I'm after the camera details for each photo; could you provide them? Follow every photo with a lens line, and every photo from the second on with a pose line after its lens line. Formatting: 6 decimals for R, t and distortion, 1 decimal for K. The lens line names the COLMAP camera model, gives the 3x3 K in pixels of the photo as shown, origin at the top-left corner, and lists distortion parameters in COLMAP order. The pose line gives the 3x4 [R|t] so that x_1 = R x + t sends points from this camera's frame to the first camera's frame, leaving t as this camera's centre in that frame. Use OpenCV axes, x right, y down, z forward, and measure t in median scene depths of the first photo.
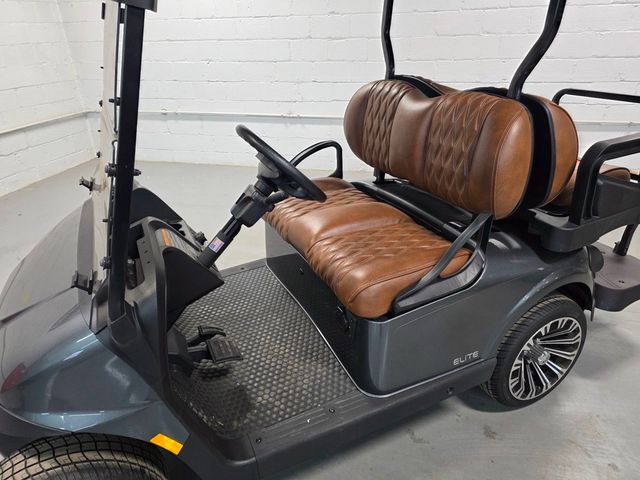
lens RADIAL K [[435.8, 0, 316.4], [0, 435.8, 237.5], [0, 0, 1]] dist [0.044483, -0.032070]
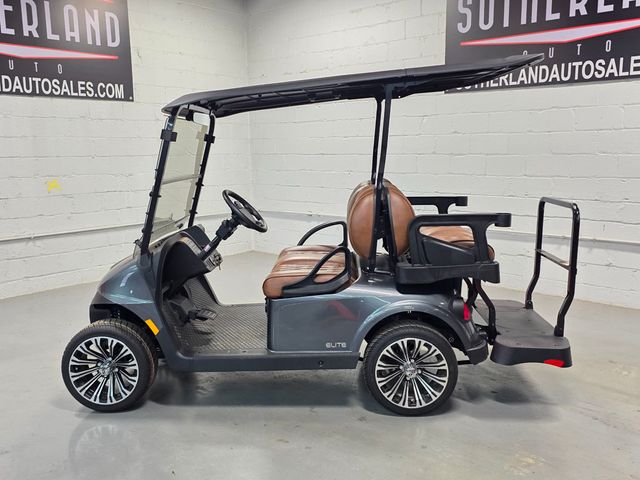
lens RADIAL K [[640.8, 0, 320.0], [0, 640.8, 240.0], [0, 0, 1]] dist [0.075449, -0.038017]
pose [[0.886505, 0.081896, -0.455414, 1.076117], [-0.209211, 0.948809, -0.236627, 0.392262], [0.412722, 0.305048, 0.858258, -0.890645]]
